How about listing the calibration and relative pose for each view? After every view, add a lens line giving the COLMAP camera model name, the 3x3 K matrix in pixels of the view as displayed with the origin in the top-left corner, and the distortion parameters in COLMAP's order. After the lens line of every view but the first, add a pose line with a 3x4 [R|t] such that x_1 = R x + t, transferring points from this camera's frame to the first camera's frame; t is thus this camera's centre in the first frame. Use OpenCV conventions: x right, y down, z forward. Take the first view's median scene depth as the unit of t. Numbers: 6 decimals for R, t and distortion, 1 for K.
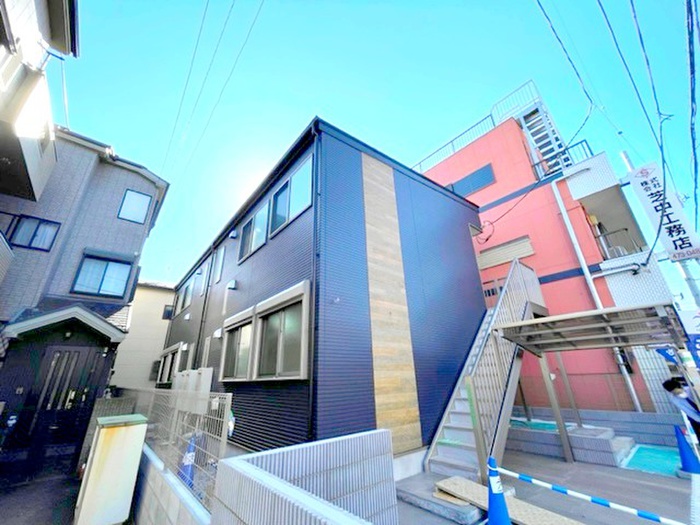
lens RADIAL K [[281.2, 0, 347.4], [0, 281.2, 259.9], [0, 0, 1]] dist [-0.002943, -0.000219]
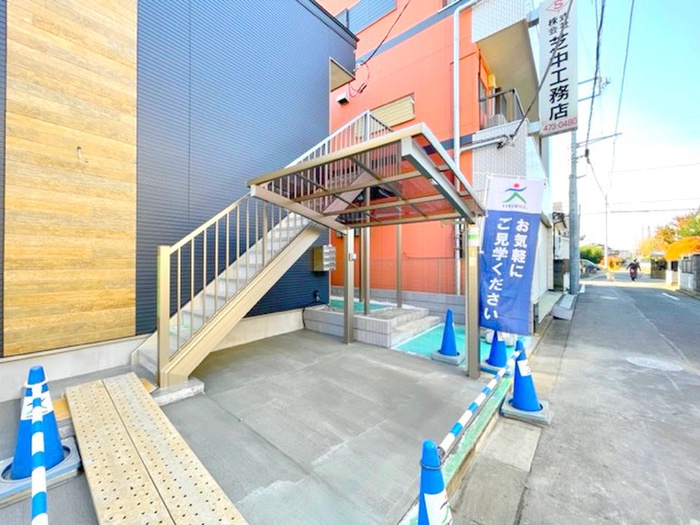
lens RADIAL K [[281.2, 0, 349.1], [0, 281.2, 261.6], [0, 0, 1]] dist [-0.002943, -0.000219]
pose [[0.980522, 0.025143, 0.194792, 0.456128], [-0.097627, 0.922968, 0.372289, 0.100338], [-0.170426, -0.384055, 0.907445, 0.200139]]
